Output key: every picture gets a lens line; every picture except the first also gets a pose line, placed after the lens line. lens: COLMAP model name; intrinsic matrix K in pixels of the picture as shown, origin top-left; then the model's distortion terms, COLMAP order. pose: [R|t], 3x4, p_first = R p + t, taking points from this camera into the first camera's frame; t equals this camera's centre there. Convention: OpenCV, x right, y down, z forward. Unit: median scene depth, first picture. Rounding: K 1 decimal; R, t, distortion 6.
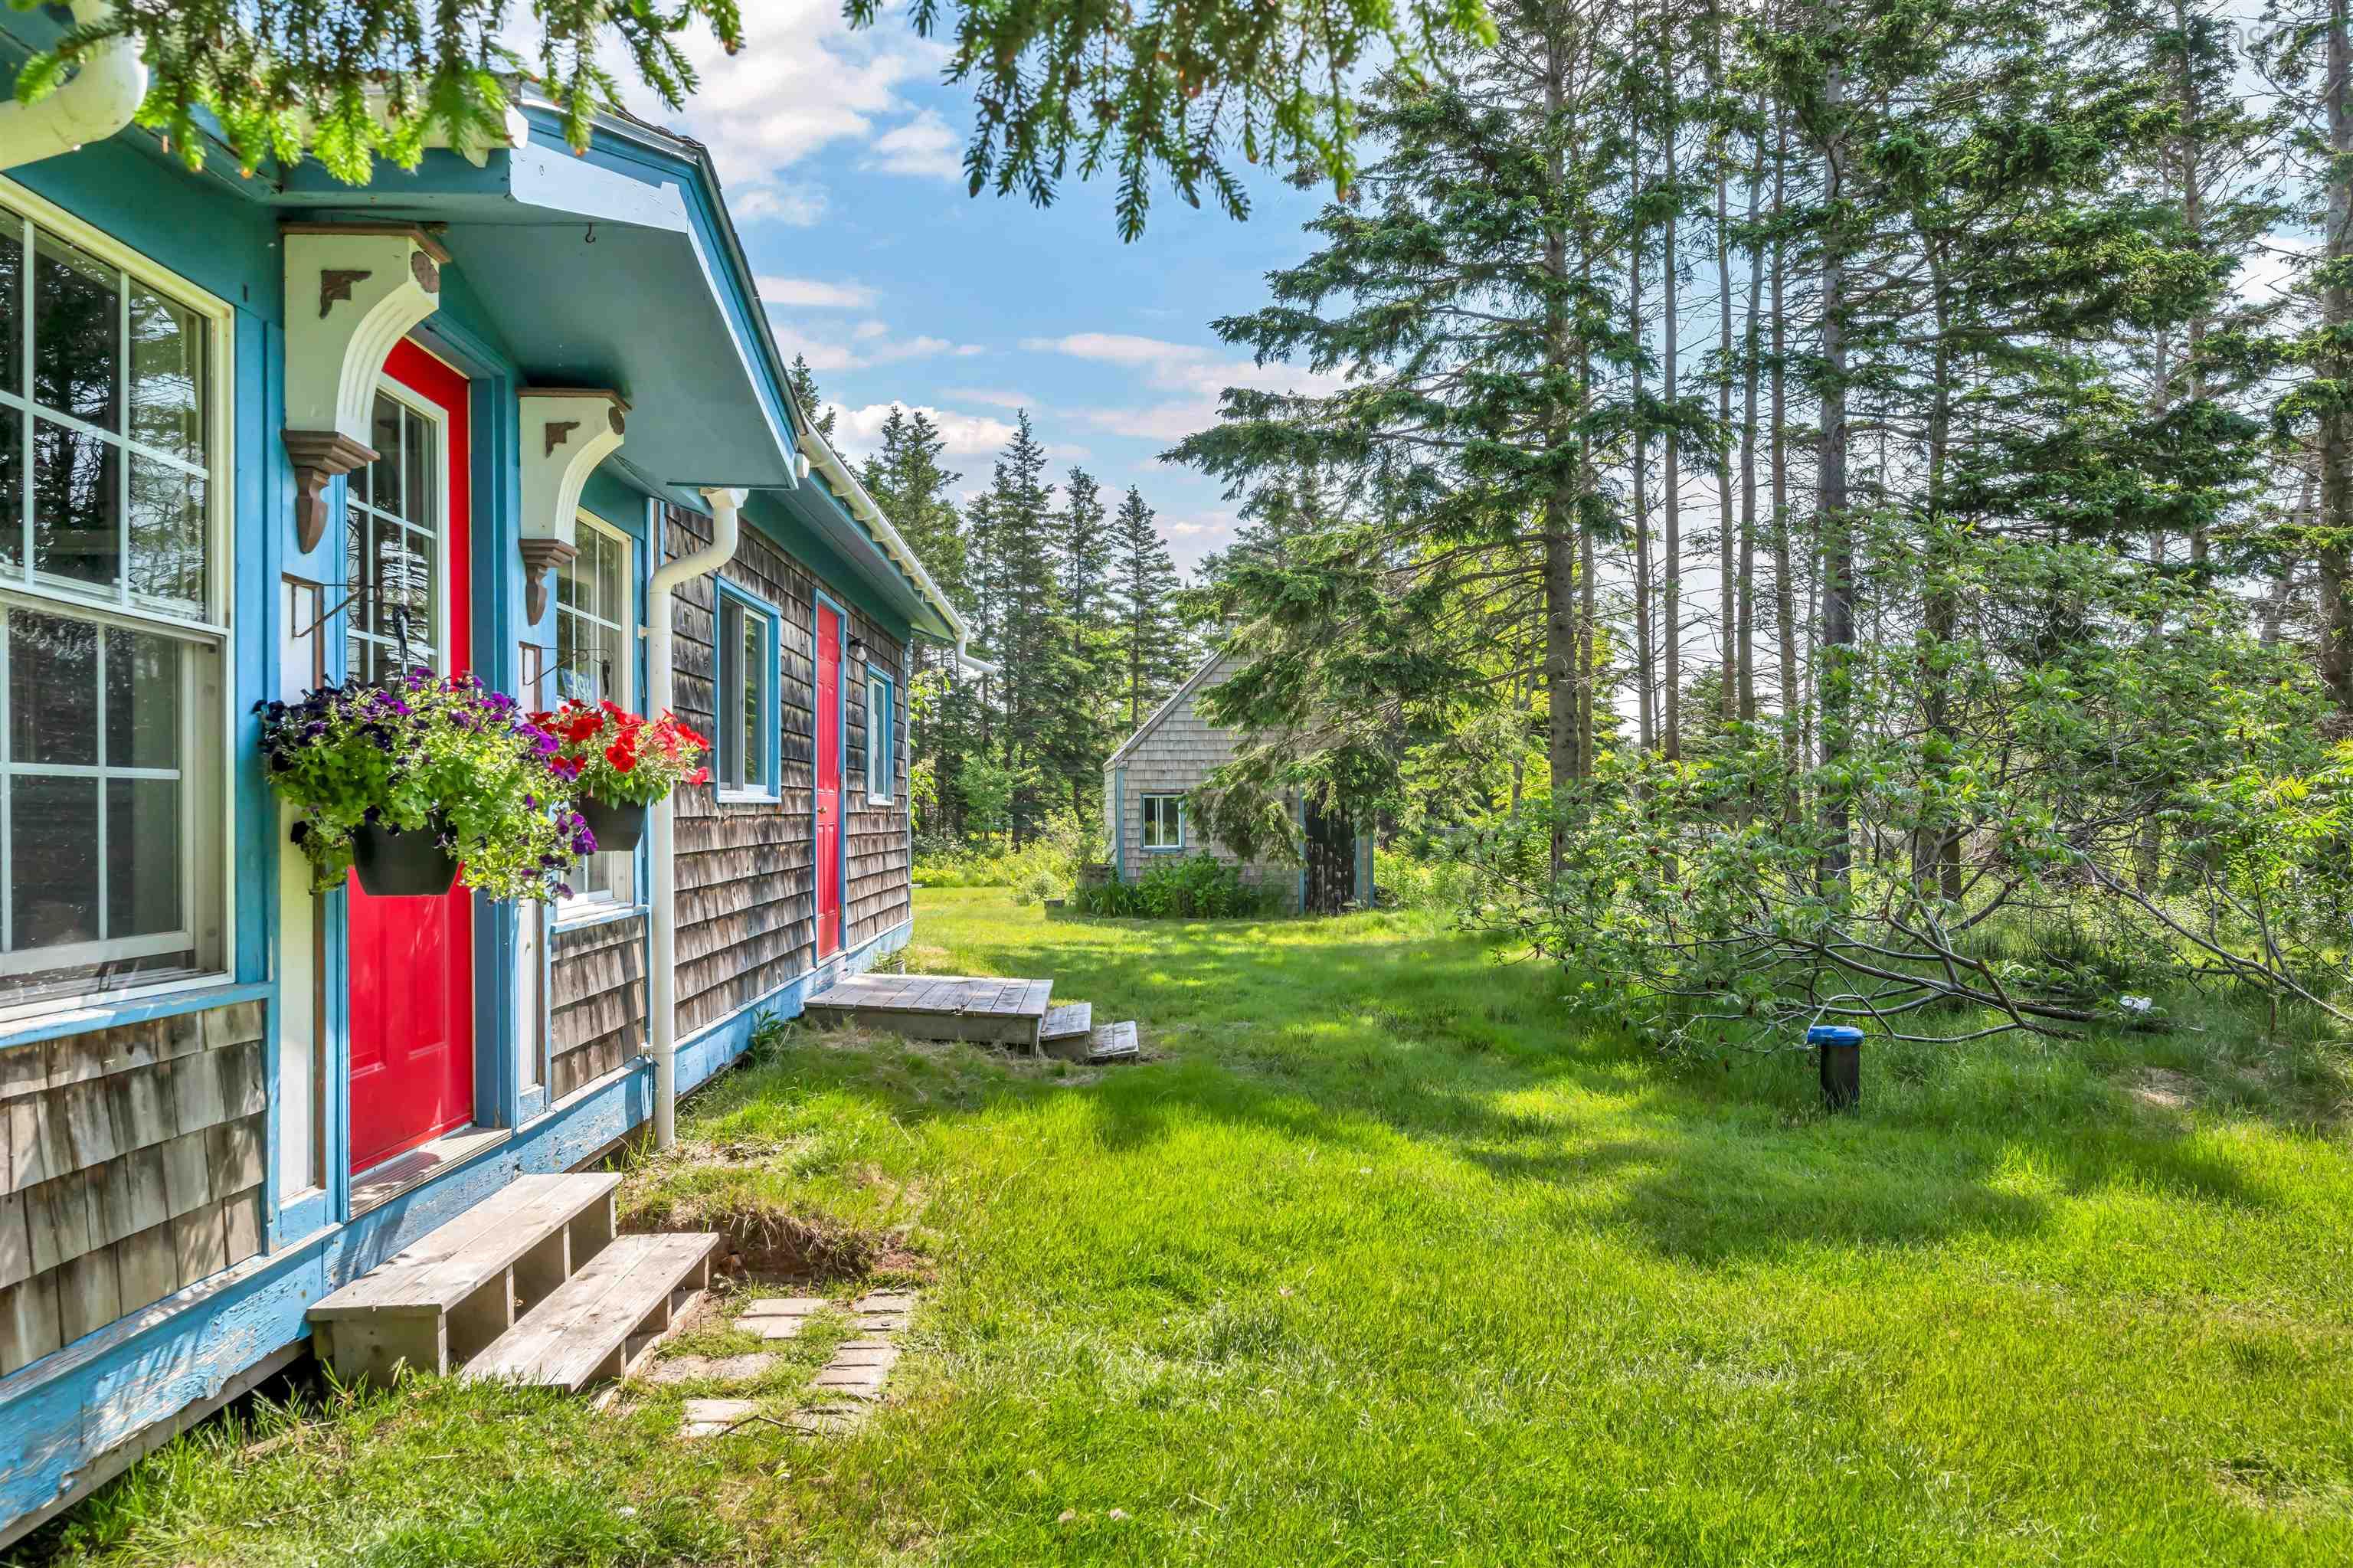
lens RADIAL K [[1632.9, 0, 1145.9], [0, 1632.9, 835.0], [0, 0, 1]] dist [-0.001142, -0.003438]
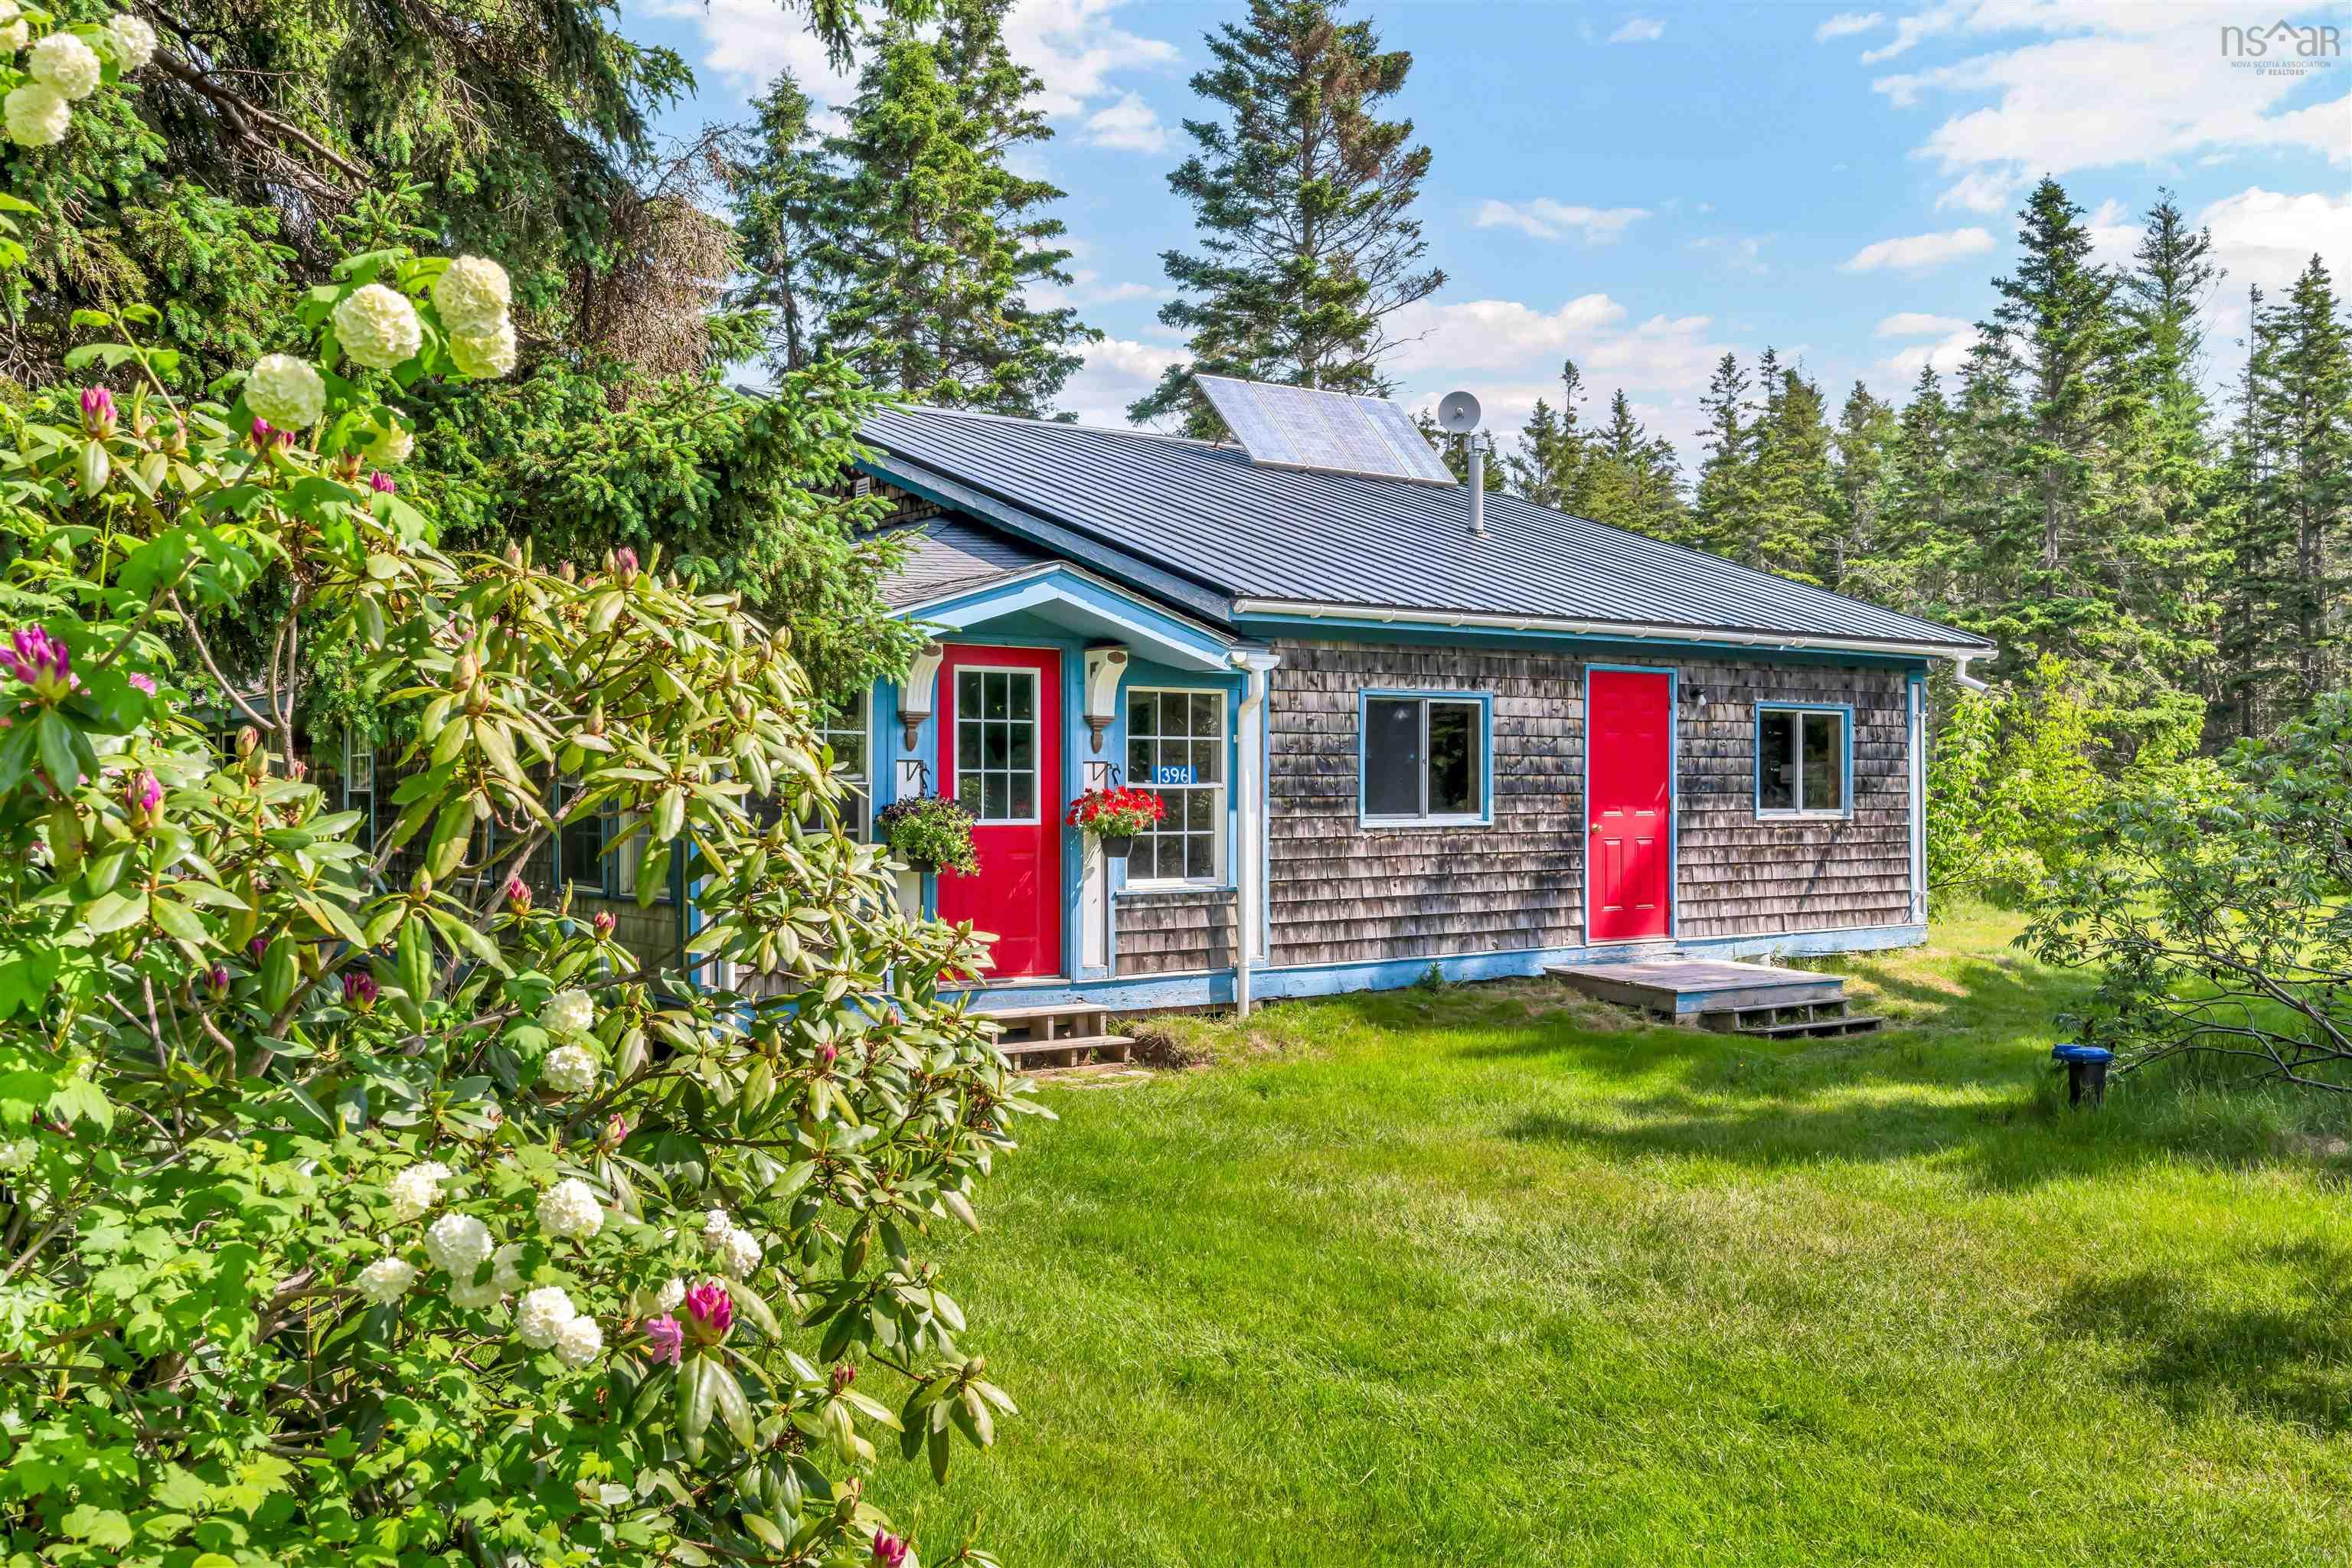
lens RADIAL K [[2045.7, 0, 1177.1], [0, 2045.7, 785.1], [0, 0, 1]] dist [0.002552, -0.006427]
pose [[0.567478, -0.000788, -0.823388, 2.167864], [-0.012215, 0.999881, -0.009375, -0.067941], [0.823298, 0.015378, 0.567401, -0.519464]]
